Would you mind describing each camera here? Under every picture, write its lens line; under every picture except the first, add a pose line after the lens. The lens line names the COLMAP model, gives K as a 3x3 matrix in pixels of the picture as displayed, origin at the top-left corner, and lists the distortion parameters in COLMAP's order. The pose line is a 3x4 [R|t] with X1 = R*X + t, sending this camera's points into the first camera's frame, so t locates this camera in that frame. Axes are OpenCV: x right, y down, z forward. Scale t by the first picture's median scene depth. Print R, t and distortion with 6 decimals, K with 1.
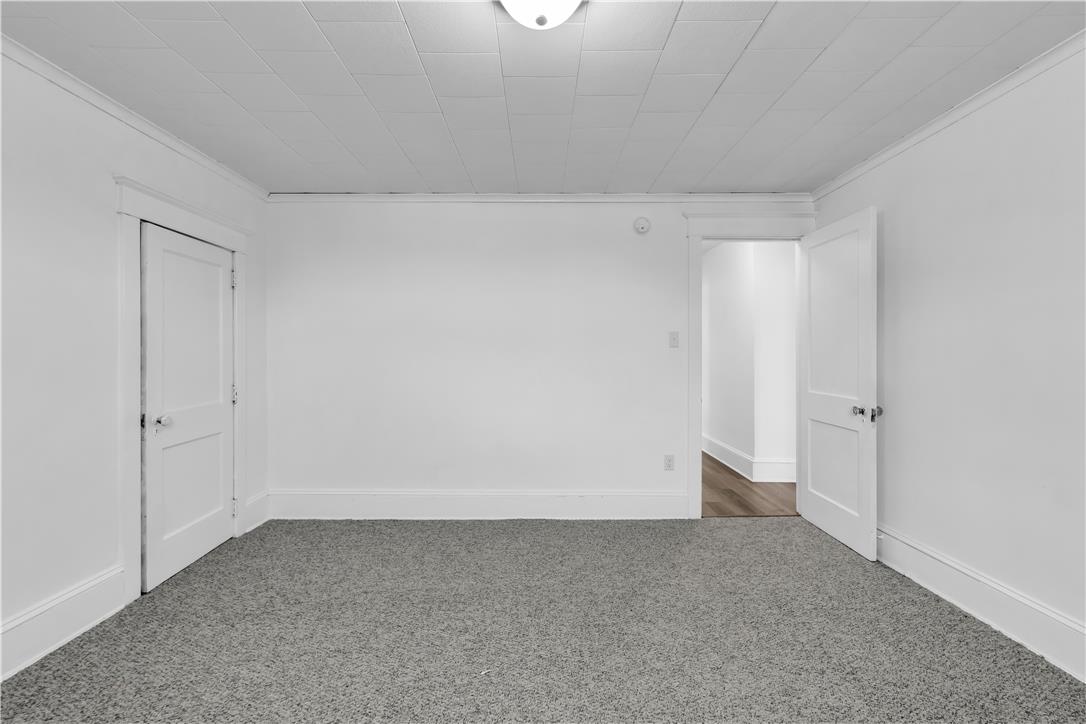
lens RADIAL K [[475.8, 0, 528.2], [0, 475.8, 360.1], [0, 0, 1]] dist [0.001494, 0.000325]
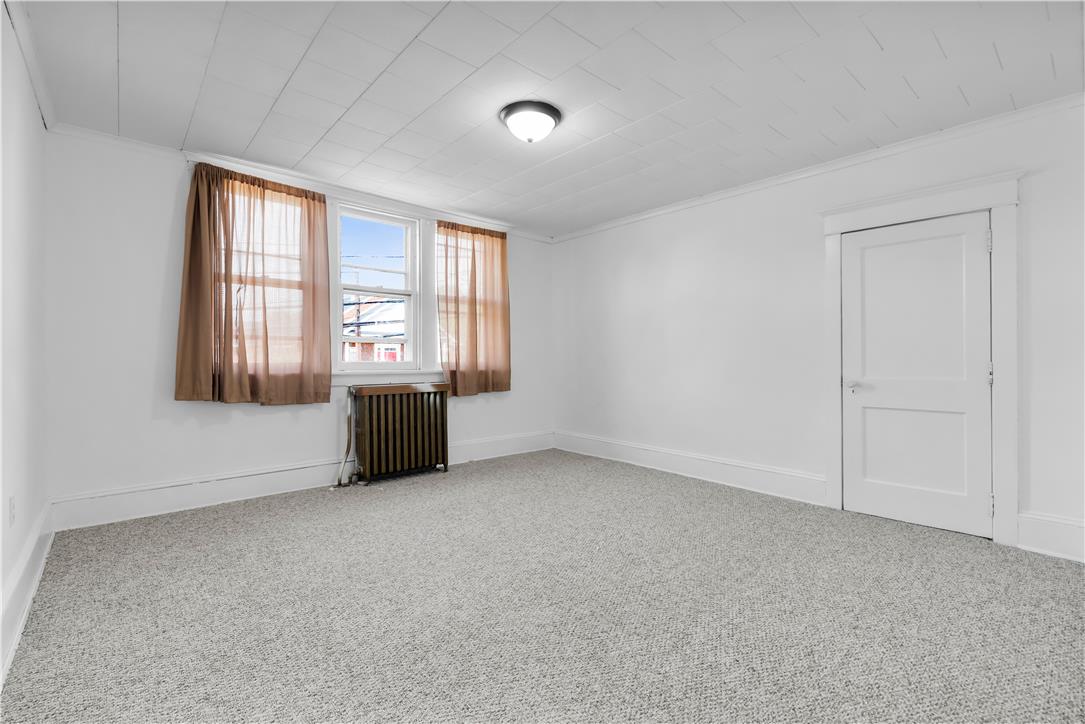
lens RADIAL K [[476.1, 0, 542.5], [0, 476.1, 362.0], [0, 0, 1]] dist [0.000038, 0.000031]
pose [[-0.742857, 0.006487, -0.669419, 0.723968], [-0.003947, 0.999893, 0.014070, 0.059206], [0.669439, 0.013094, -0.742752, 1.433128]]
